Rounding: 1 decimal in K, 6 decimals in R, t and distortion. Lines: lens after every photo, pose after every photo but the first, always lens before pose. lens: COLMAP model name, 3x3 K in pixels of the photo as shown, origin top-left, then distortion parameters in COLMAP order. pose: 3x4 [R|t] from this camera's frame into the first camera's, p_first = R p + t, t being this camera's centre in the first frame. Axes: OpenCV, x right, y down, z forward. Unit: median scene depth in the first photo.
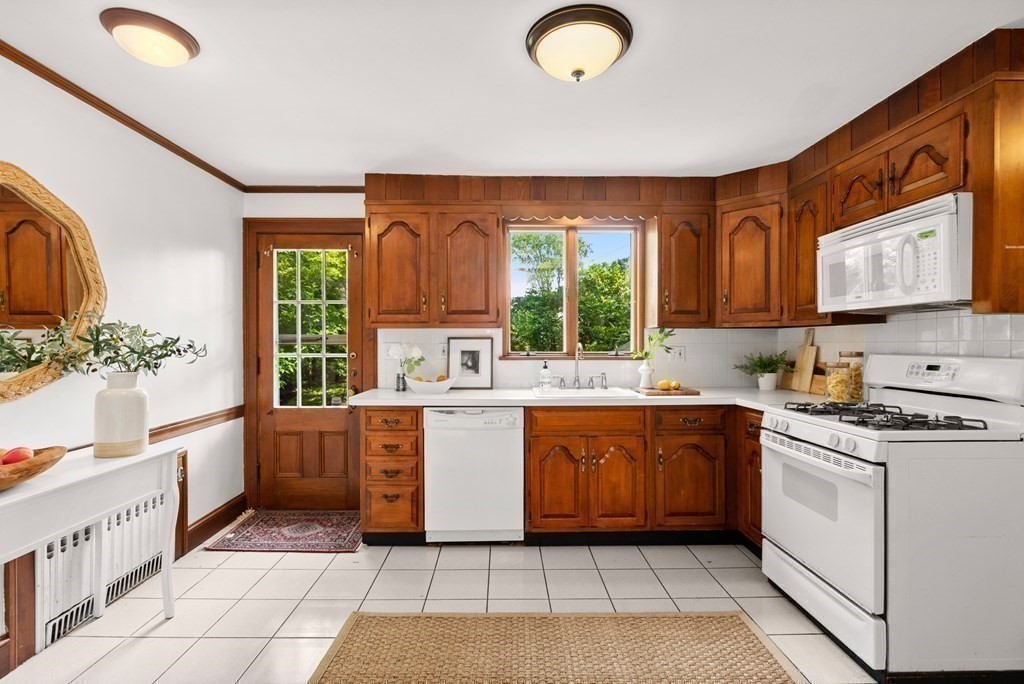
lens RADIAL K [[472.3, 0, 508.5], [0, 472.3, 343.4], [0, 0, 1]] dist [0.000820, -0.000012]
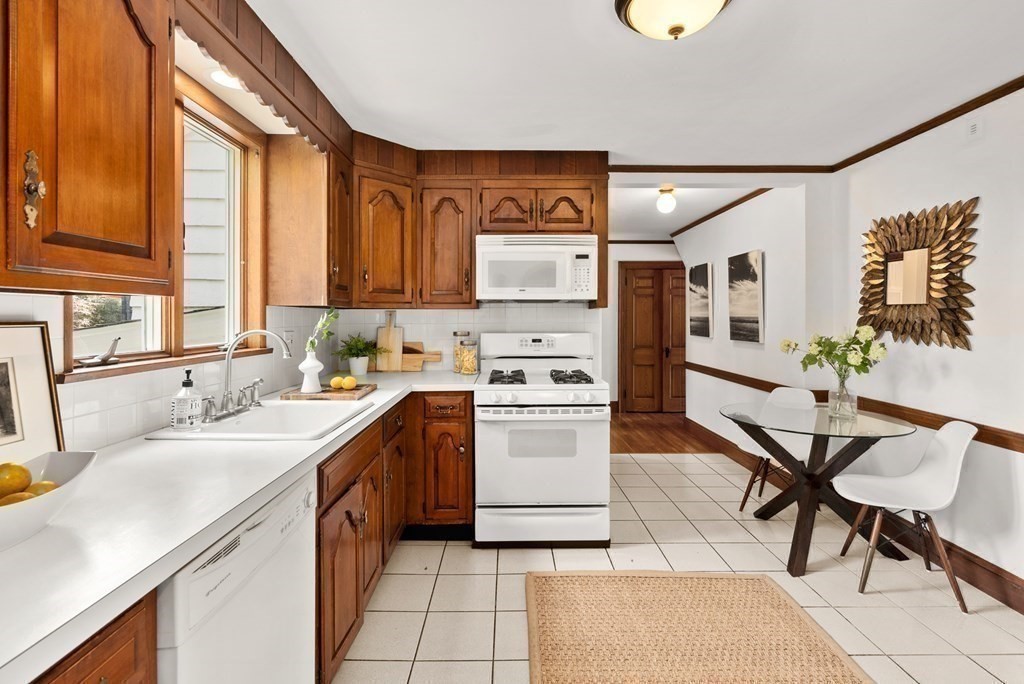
lens RADIAL K [[472.3, 0, 511.1], [0, 472.3, 320.2], [0, 0, 1]] dist [0.000820, -0.000012]
pose [[0.009790, -0.006236, 0.999933, -0.530648], [0.002369, 0.999978, 0.006213, -0.020409], [-0.999949, 0.002308, 0.009804, 0.922019]]
